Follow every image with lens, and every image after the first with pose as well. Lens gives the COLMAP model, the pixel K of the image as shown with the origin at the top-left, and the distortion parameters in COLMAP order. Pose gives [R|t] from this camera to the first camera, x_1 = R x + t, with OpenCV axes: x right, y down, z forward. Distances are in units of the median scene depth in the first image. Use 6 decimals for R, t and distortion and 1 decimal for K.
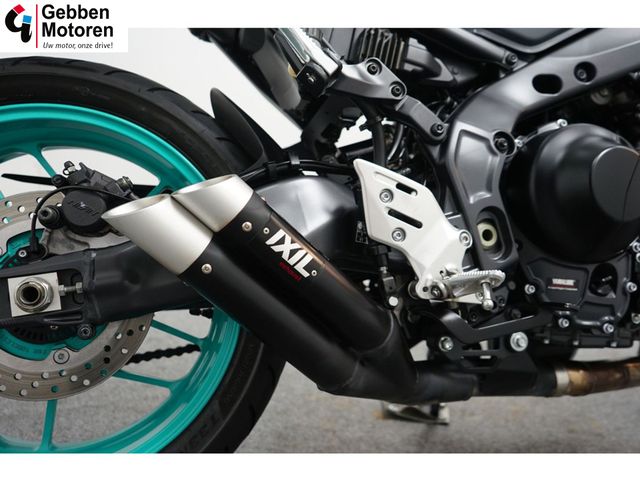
lens RADIAL K [[519.1, 0, 317.6], [0, 519.1, 243.1], [0, 0, 1]] dist [-0.000245, -0.003180]
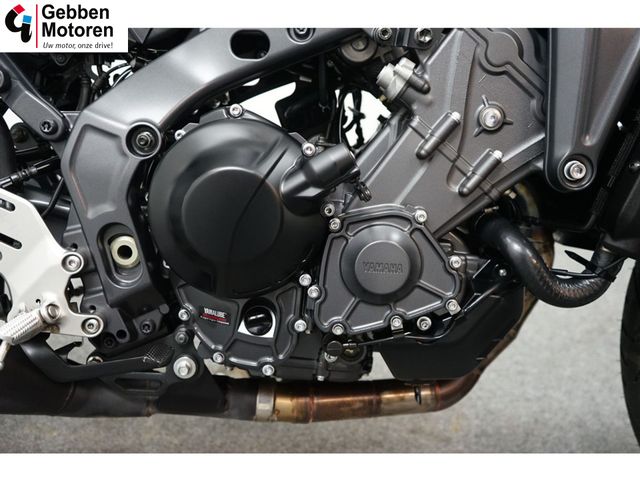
lens RADIAL K [[603.3, 0, 319.3], [0, 603.3, 239.6], [0, 0, 1]] dist [-0.011193, 0.000000]
pose [[0.969240, 0.074844, -0.234460, 0.864555], [-0.016680, 0.970425, 0.240826, -0.276594], [0.245550, -0.229508, 0.941823, 0.165626]]
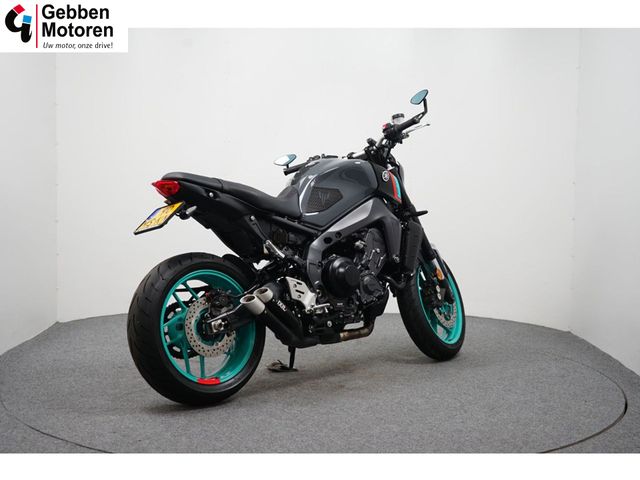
lens RADIAL K [[903.5, 0, 318.3], [0, 903.5, 237.1], [0, 0, 1]] dist [0.013623, 0.000000]
pose [[0.883102, -0.089026, 0.460657, -2.353310], [0.095176, 0.995411, 0.009914, -0.437391], [-0.459425, 0.035088, 0.887523, -4.227715]]
